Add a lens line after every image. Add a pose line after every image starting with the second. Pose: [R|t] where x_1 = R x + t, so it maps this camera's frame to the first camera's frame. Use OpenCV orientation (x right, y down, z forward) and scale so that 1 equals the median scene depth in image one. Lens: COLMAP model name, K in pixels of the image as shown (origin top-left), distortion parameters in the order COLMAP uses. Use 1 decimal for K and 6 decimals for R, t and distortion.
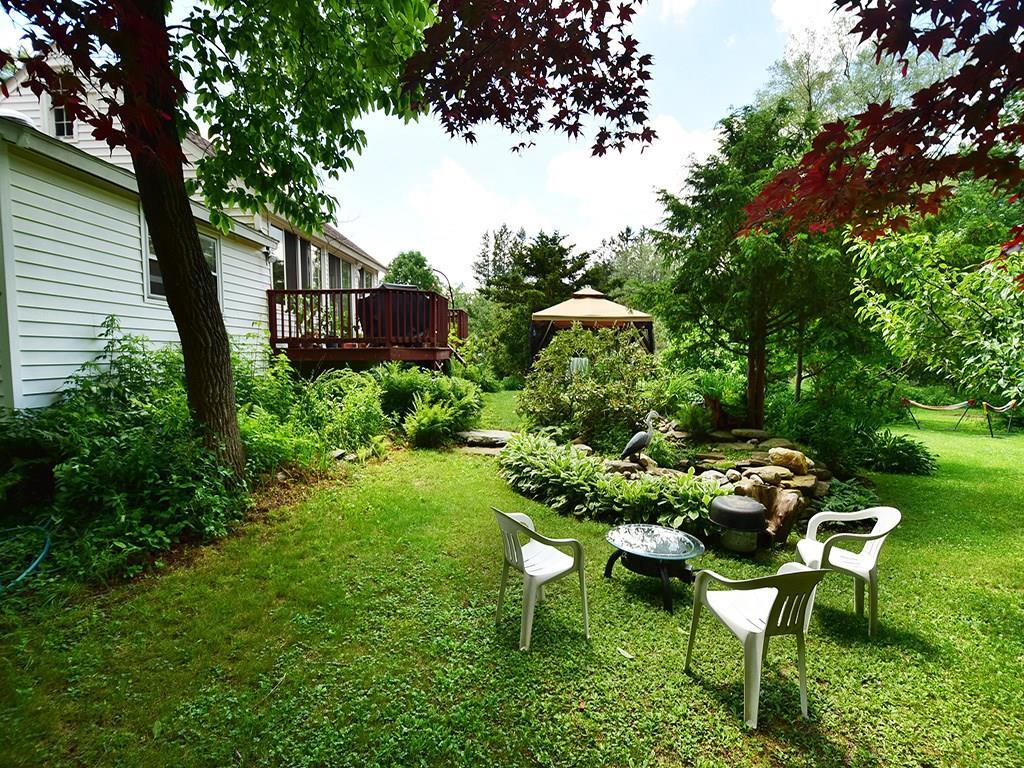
lens RADIAL K [[490.6, 0, 512.0], [0, 490.6, 384.0], [0, 0, 1]] dist [-0.003363, -0.000862]
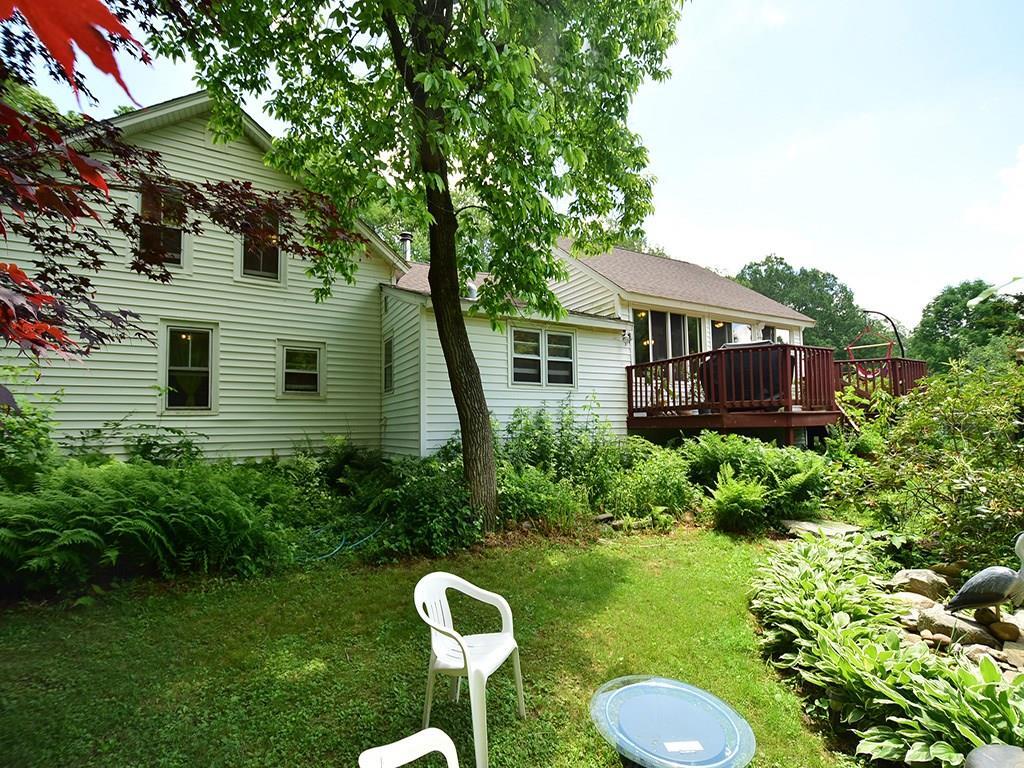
lens RADIAL K [[479.0, 0, 512.0], [0, 479.0, 384.0], [0, 0, 1]] dist [0.002893, 0.000407]
pose [[0.488309, -0.085621, -0.868461, 0.348603], [-0.038284, 0.992115, -0.119338, -0.007275], [0.871831, 0.091522, 0.481180, 0.235477]]
